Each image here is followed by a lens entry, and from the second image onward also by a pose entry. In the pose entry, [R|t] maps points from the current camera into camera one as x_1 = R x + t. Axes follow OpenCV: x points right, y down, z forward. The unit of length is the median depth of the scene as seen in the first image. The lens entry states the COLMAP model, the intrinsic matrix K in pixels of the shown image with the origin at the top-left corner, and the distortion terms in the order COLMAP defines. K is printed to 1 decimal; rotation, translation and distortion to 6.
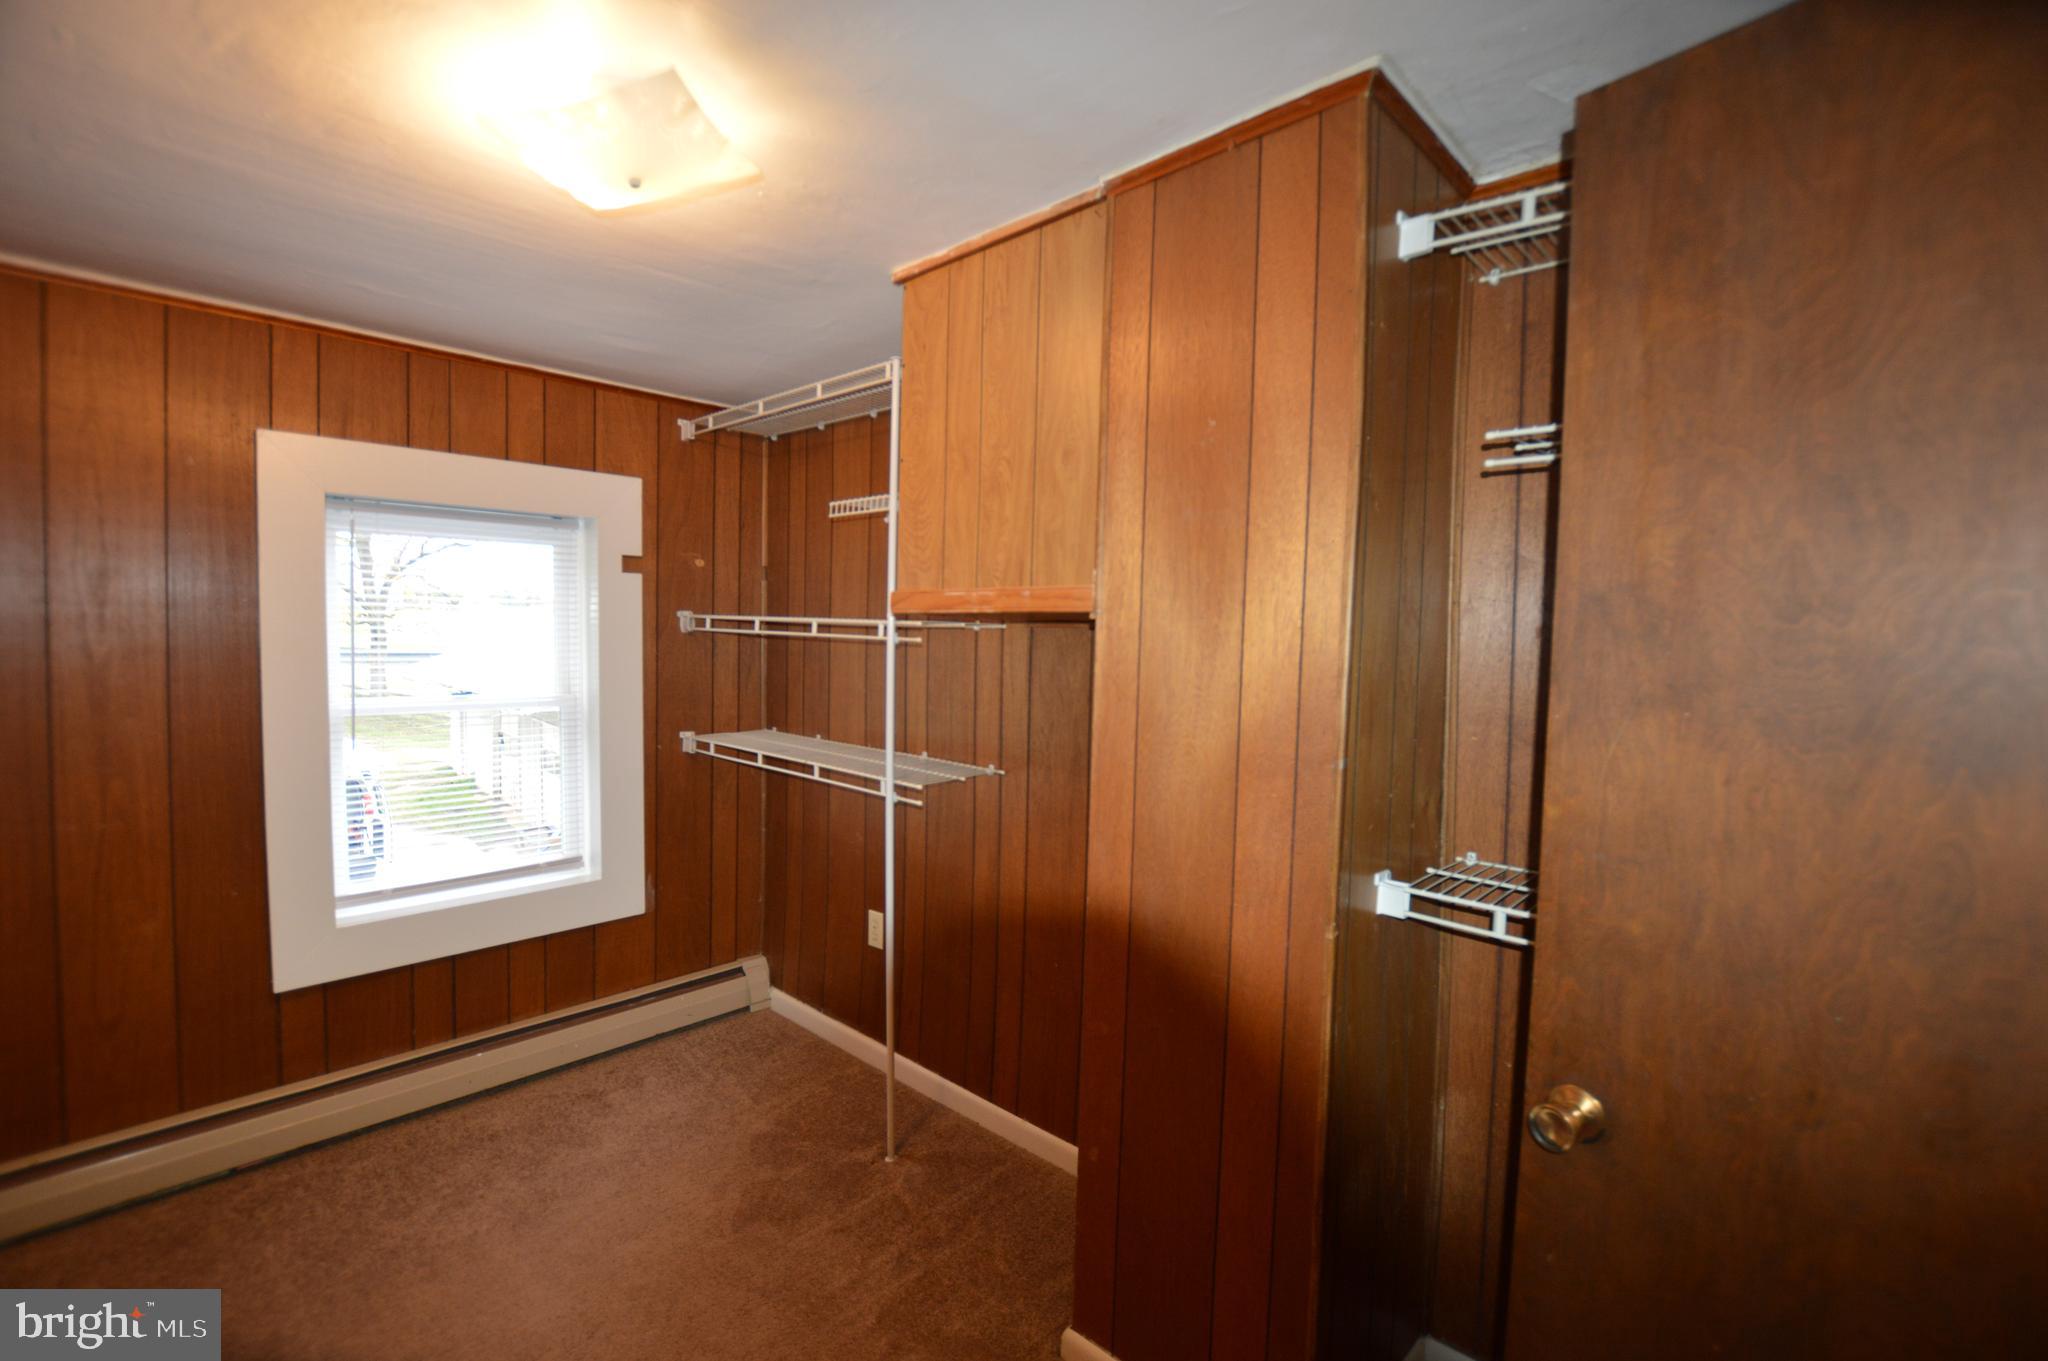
lens RADIAL K [[914.0, 0, 1023.8], [0, 914.0, 677.3], [0, 0, 1]] dist [-0.031223, 0.001904]
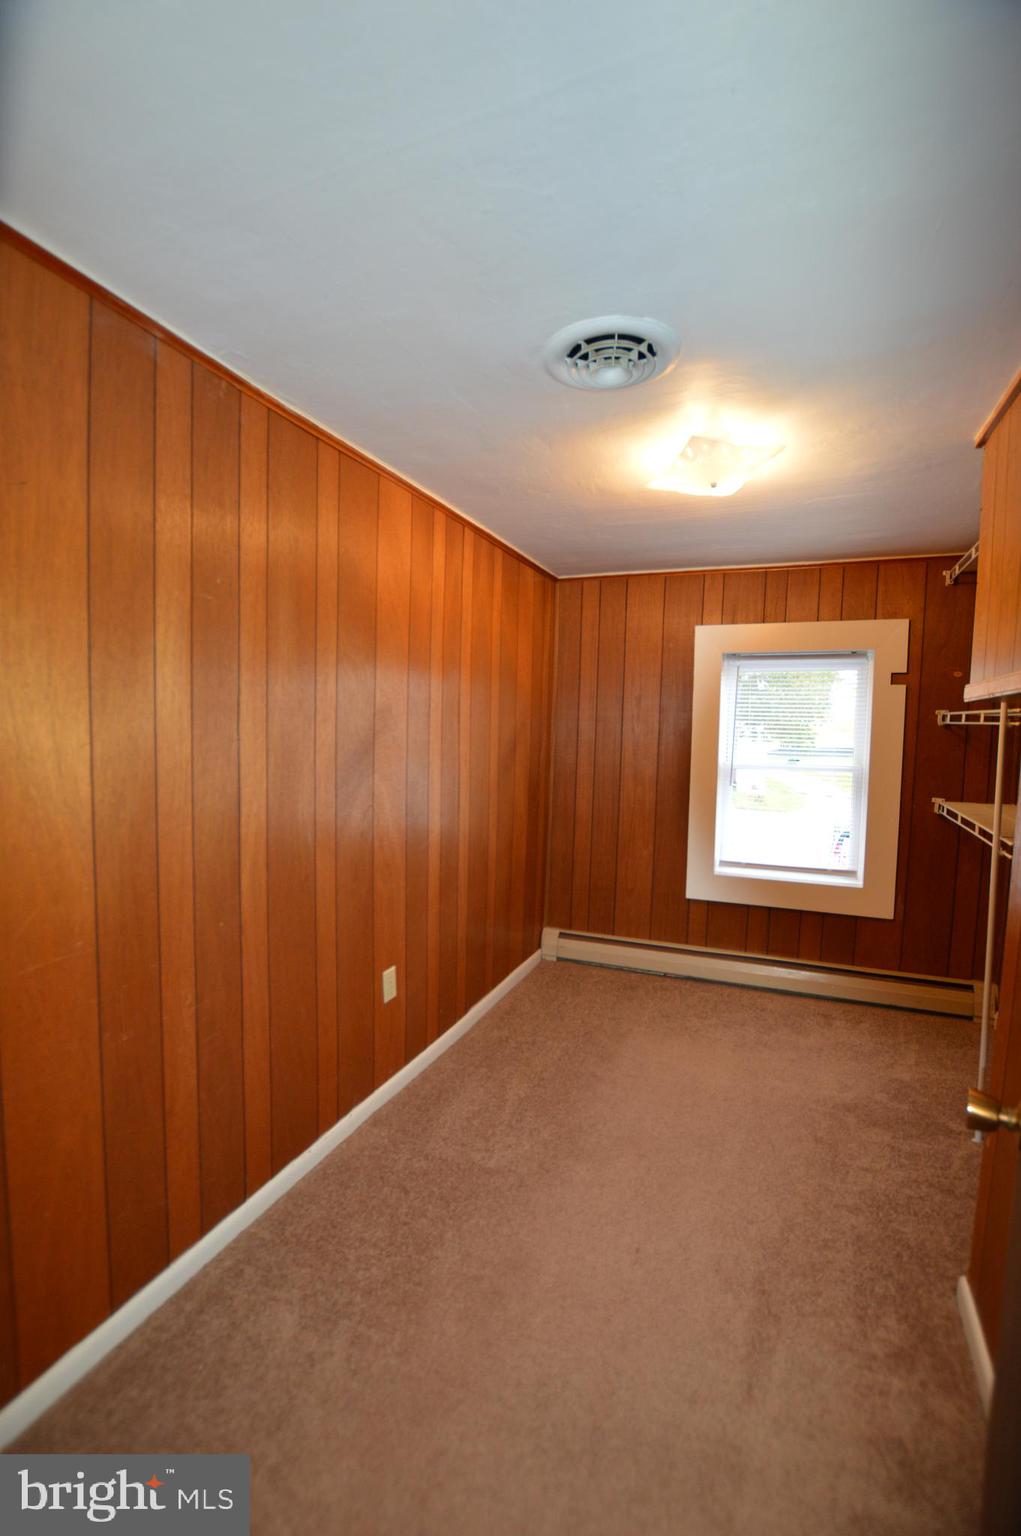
lens RADIAL K [[685.5, 0, 507.8], [0, 685.5, 768.8], [0, 0, 1]] dist [-0.031223, 0.001904]
pose [[0.340222, 0.048144, -0.939112, 0.463193], [-0.058990, 0.997814, 0.029783, 0.029661], [0.938493, 0.045265, 0.342319, 0.050726]]
